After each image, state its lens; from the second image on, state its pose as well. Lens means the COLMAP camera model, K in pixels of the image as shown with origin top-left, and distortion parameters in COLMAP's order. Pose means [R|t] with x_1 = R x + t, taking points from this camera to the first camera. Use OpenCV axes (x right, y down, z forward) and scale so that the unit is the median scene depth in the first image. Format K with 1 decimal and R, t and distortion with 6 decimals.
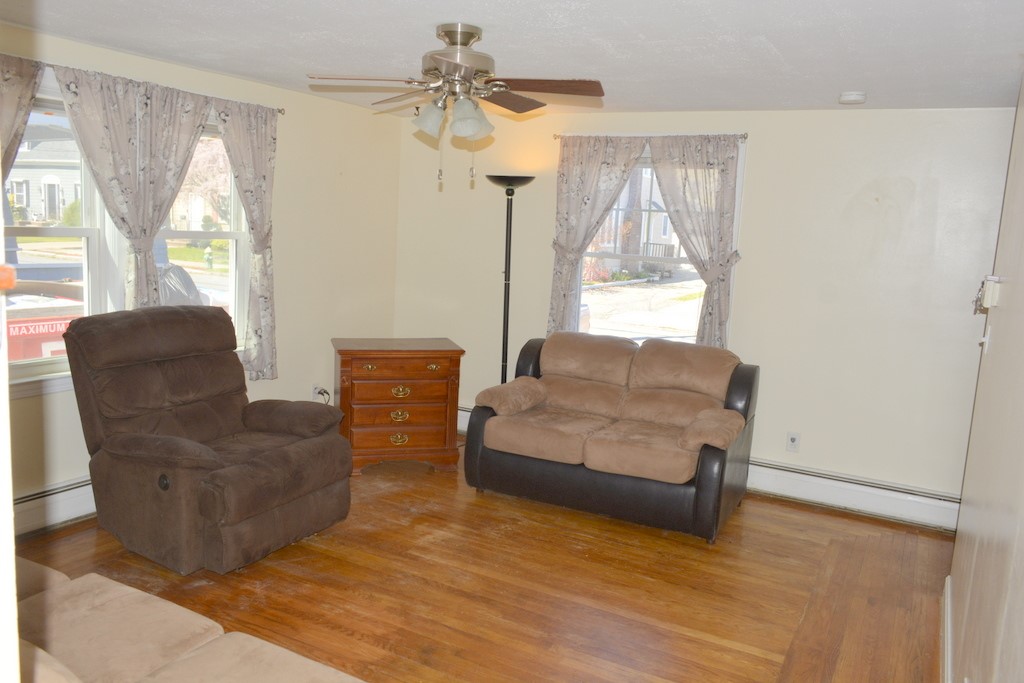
lens RADIAL K [[782.9, 0, 527.3], [0, 782.9, 328.3], [0, 0, 1]] dist [0.001726, 0.002016]
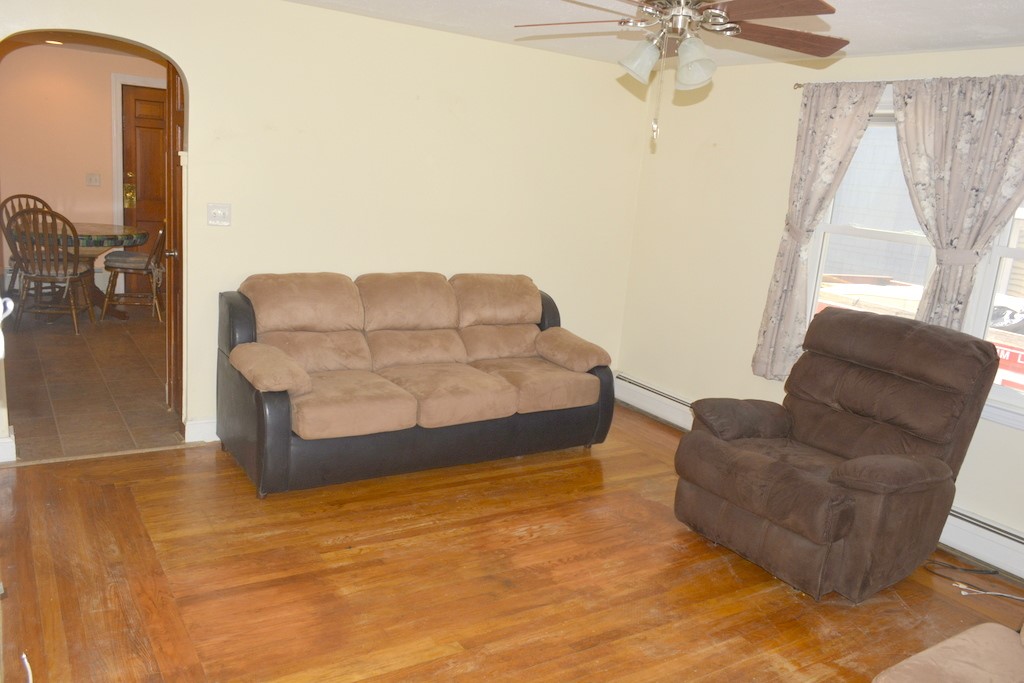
lens RADIAL K [[812.0, 0, 512.0], [0, 812.0, 341.5], [0, 0, 1]] dist [-0.005116, -0.000947]
pose [[-0.483338, 0.083540, -0.871439, 0.705963], [-0.232570, 0.947413, 0.219817, -0.123265], [0.843976, 0.308917, -0.438492, 1.226359]]
